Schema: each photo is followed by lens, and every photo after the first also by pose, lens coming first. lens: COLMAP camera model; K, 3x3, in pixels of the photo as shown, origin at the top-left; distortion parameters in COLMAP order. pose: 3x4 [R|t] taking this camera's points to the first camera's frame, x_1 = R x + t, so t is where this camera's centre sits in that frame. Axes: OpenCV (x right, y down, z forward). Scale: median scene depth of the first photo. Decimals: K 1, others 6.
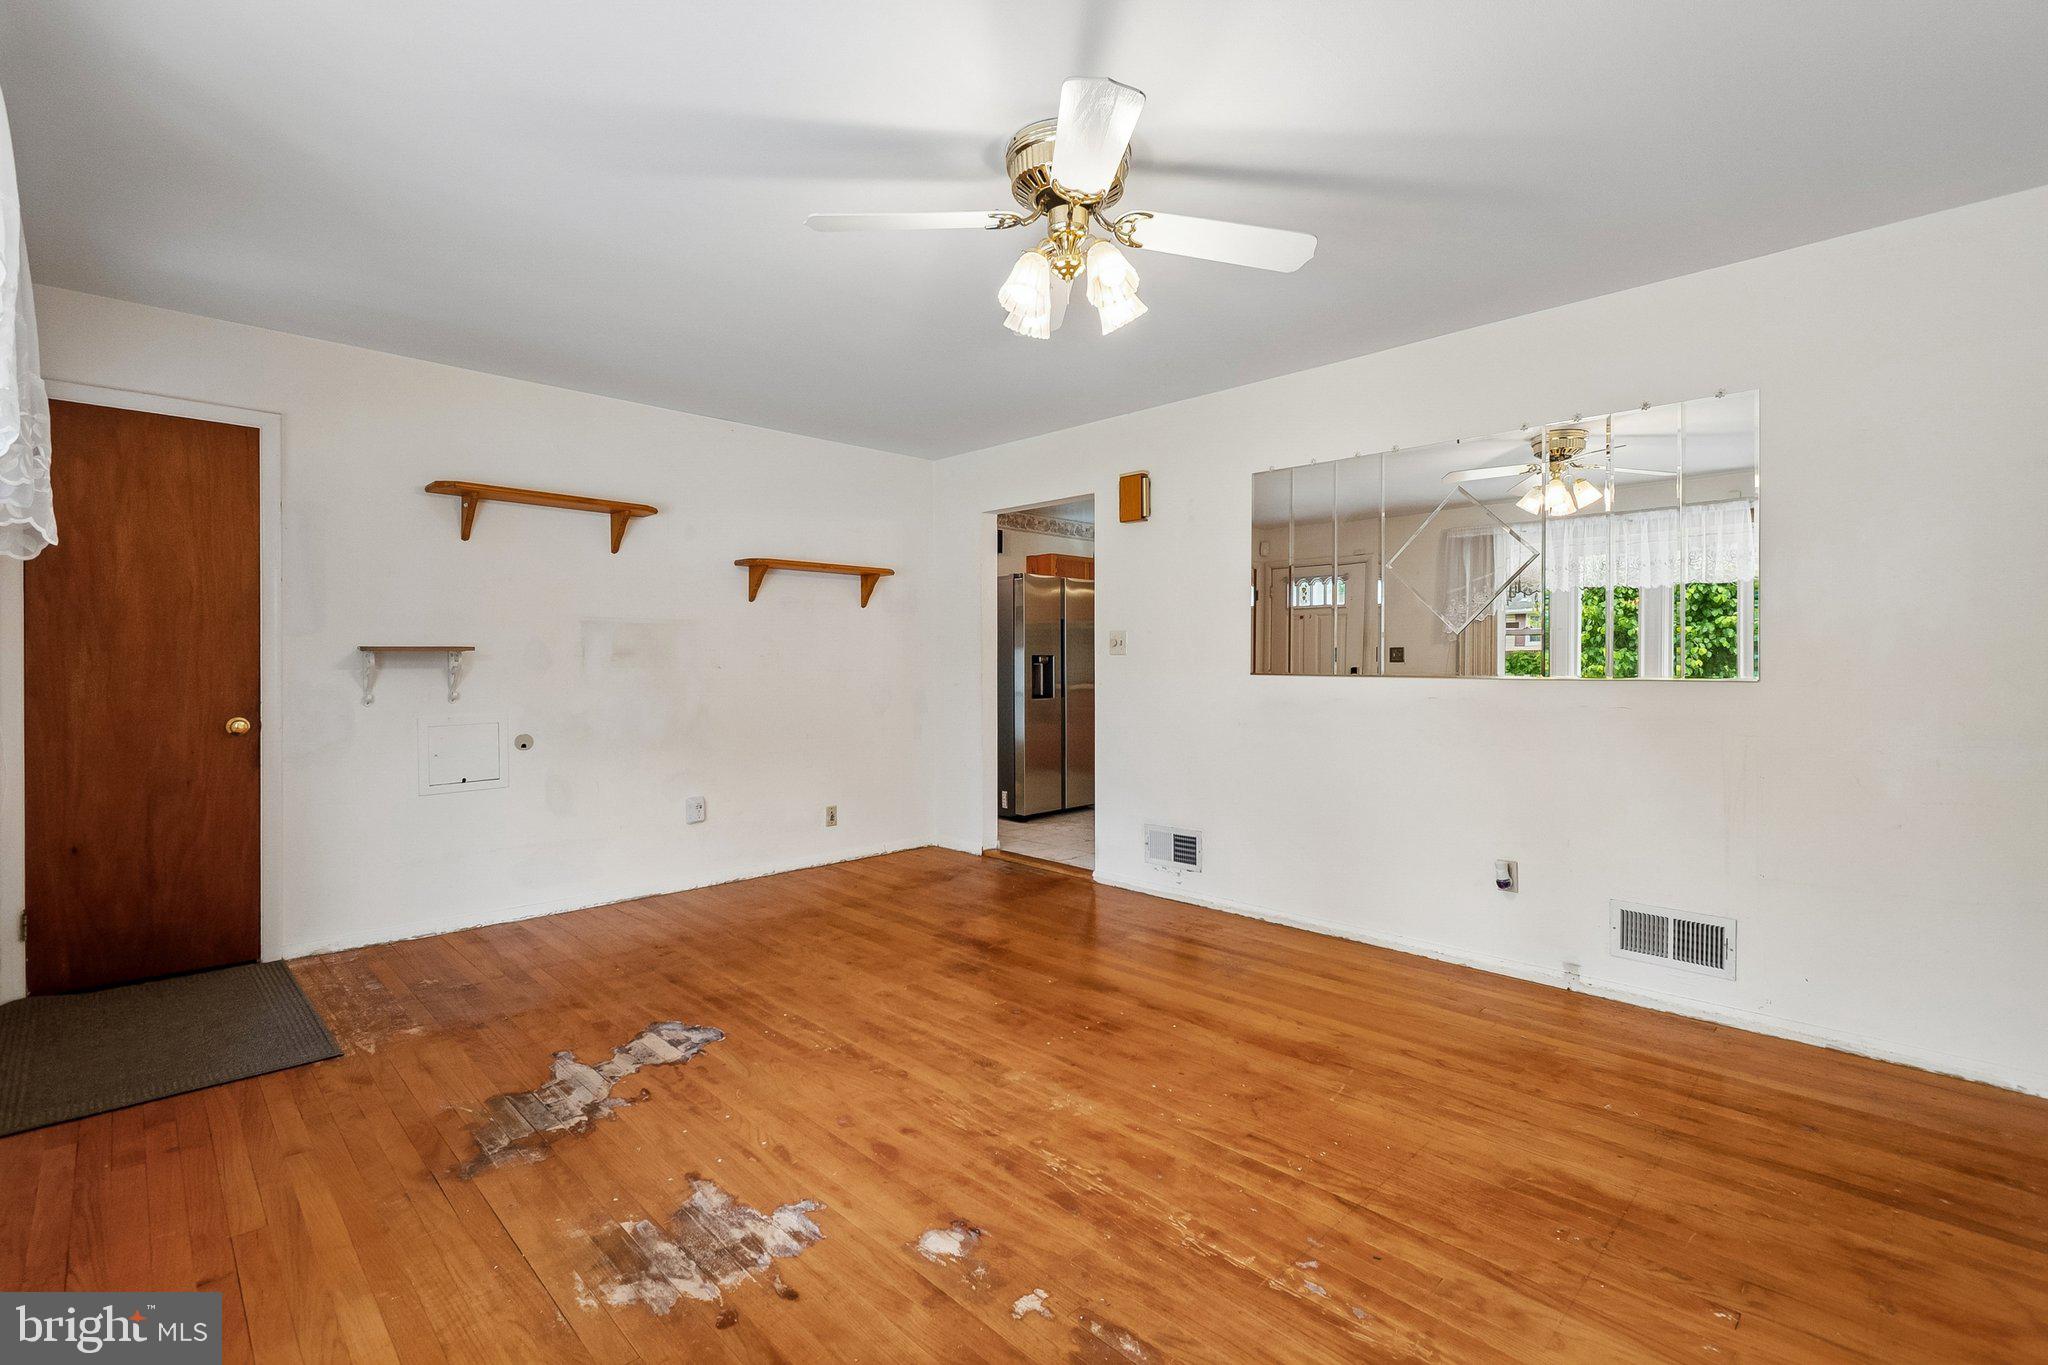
lens RADIAL K [[922.2, 0, 1042.0], [0, 922.2, 675.3], [0, 0, 1]] dist [0.010938, -0.006058]
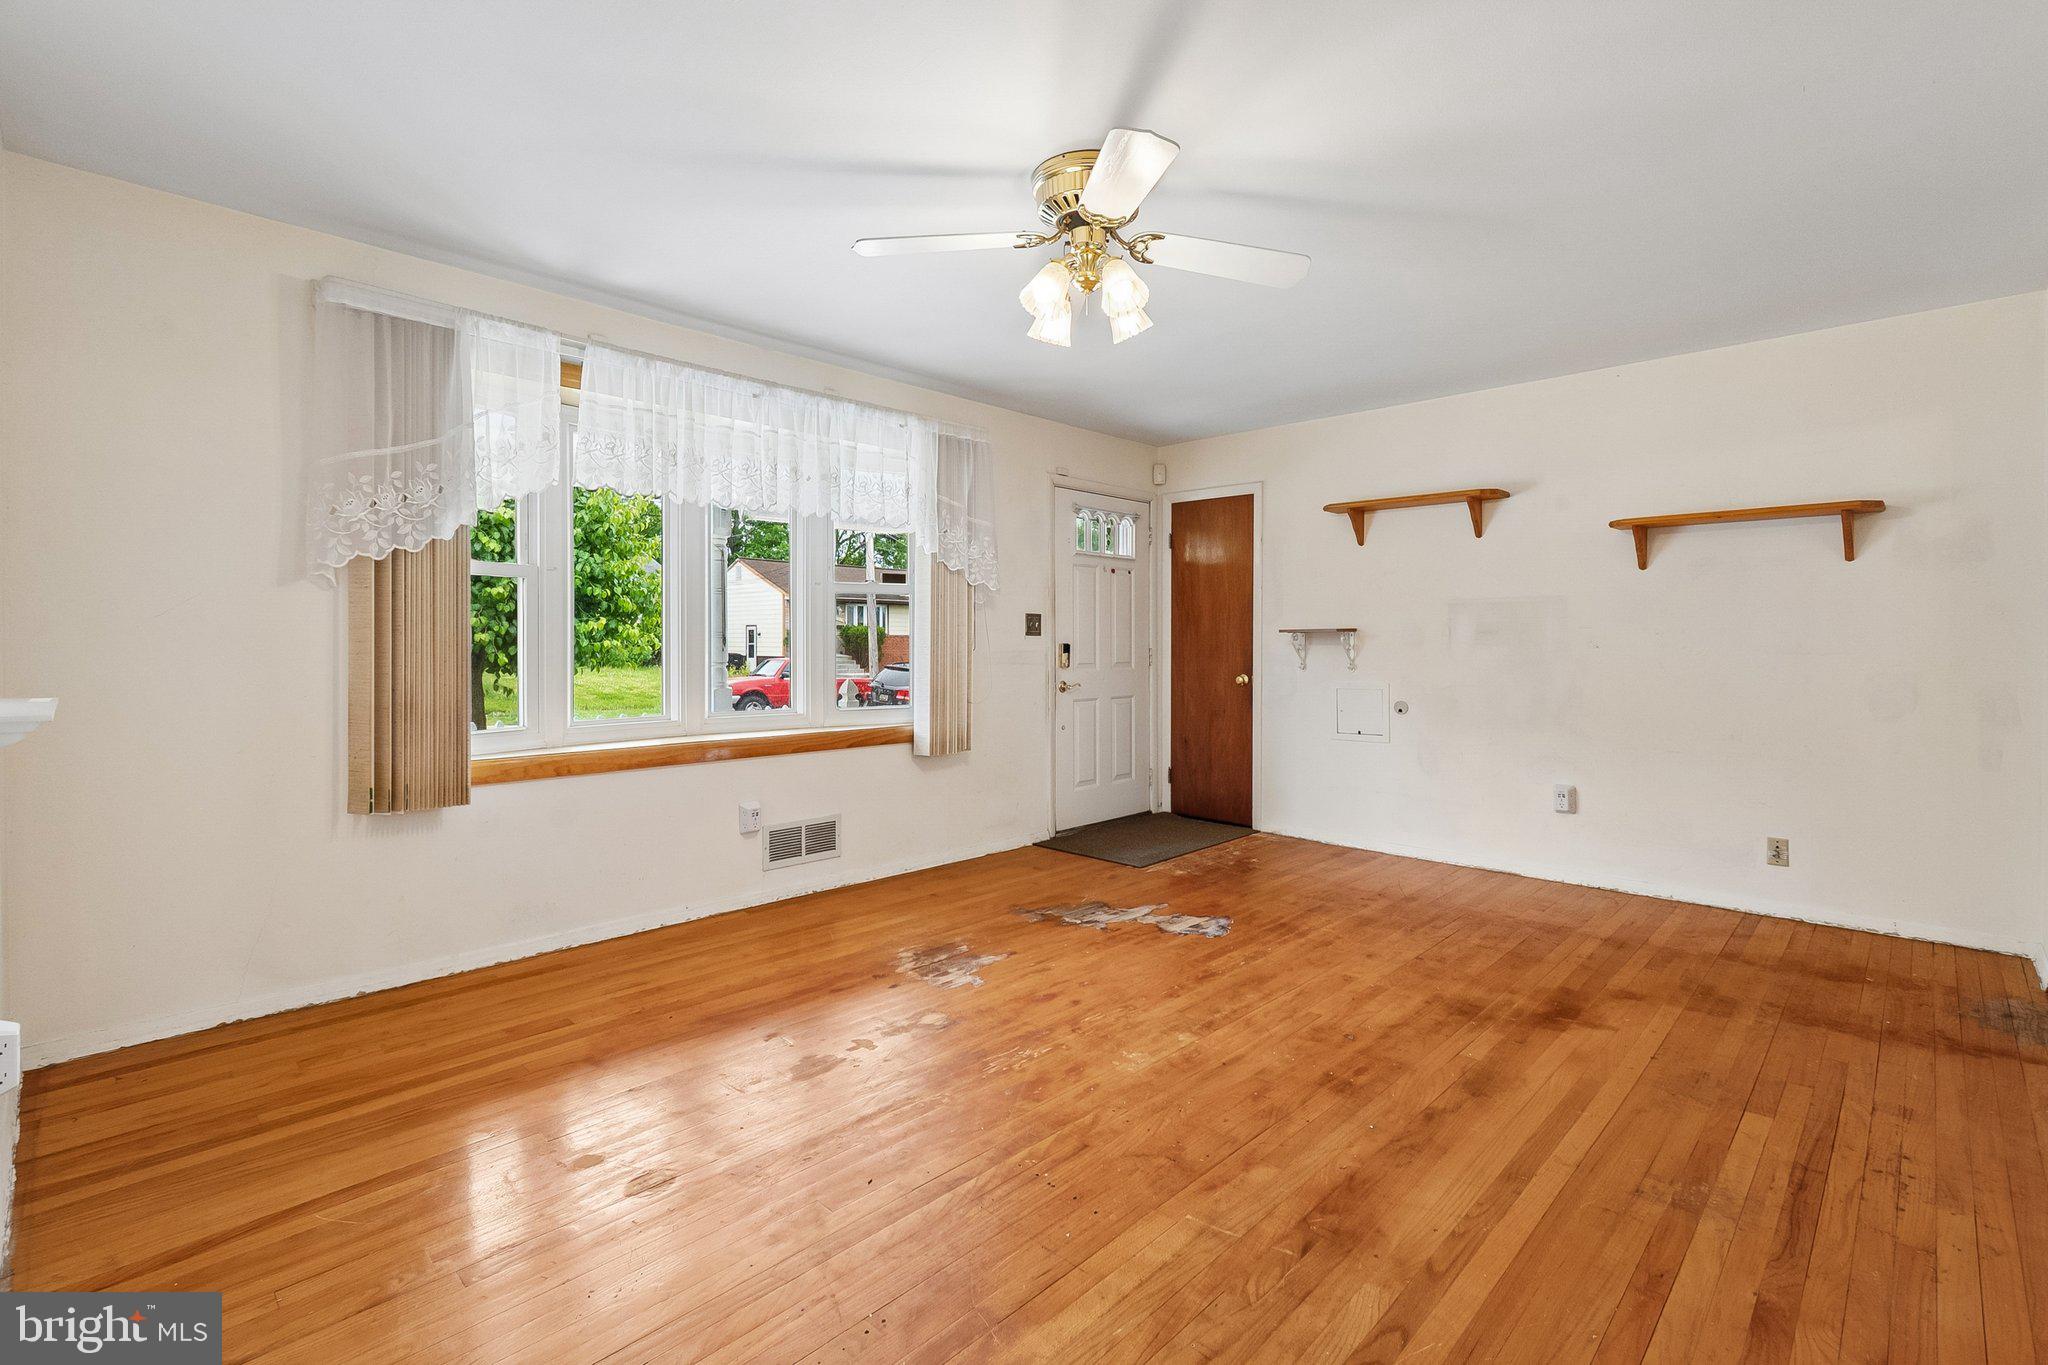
lens RADIAL K [[922.2, 0, 1032.7], [0, 922.2, 644.9], [0, 0, 1]] dist [0.010938, -0.006058]
pose [[0.014480, 0.004145, -0.999887, 0.951489], [-0.017673, 0.999836, 0.003889, -0.007444], [0.999739, 0.017614, 0.014551, 0.762581]]
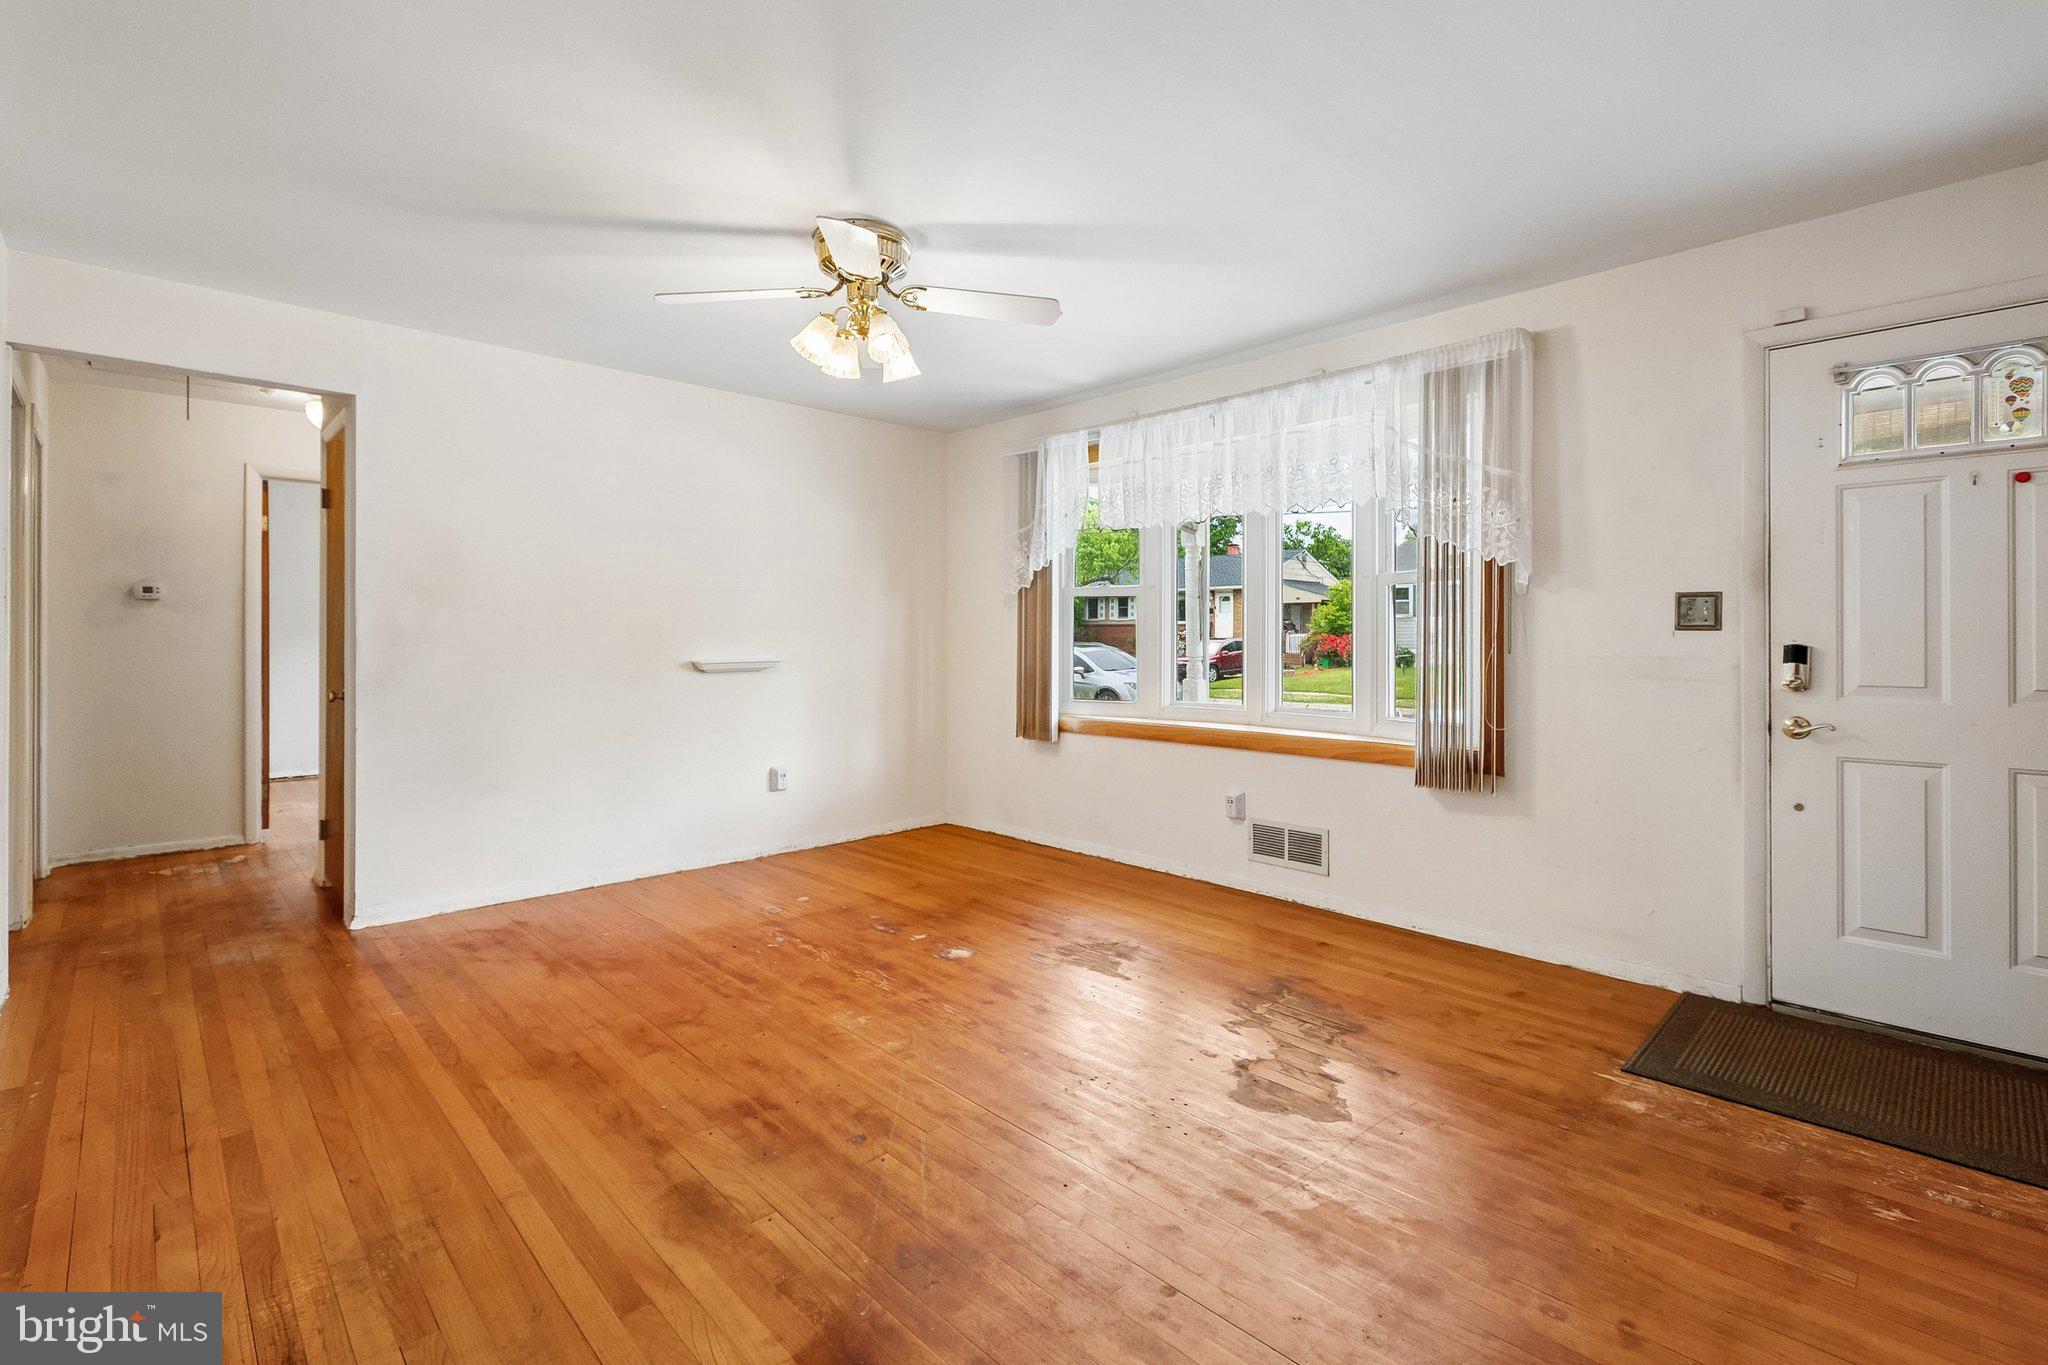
lens RADIAL K [[922.2, 0, 1041.5], [0, 922.2, 635.2], [0, 0, 1]] dist [0.010938, -0.006058]
pose [[-0.999918, -0.001280, 0.012753, -0.195795], [-0.001128, 0.999928, 0.011935, -0.026188], [-0.012767, 0.011919, -0.999847, 1.899084]]
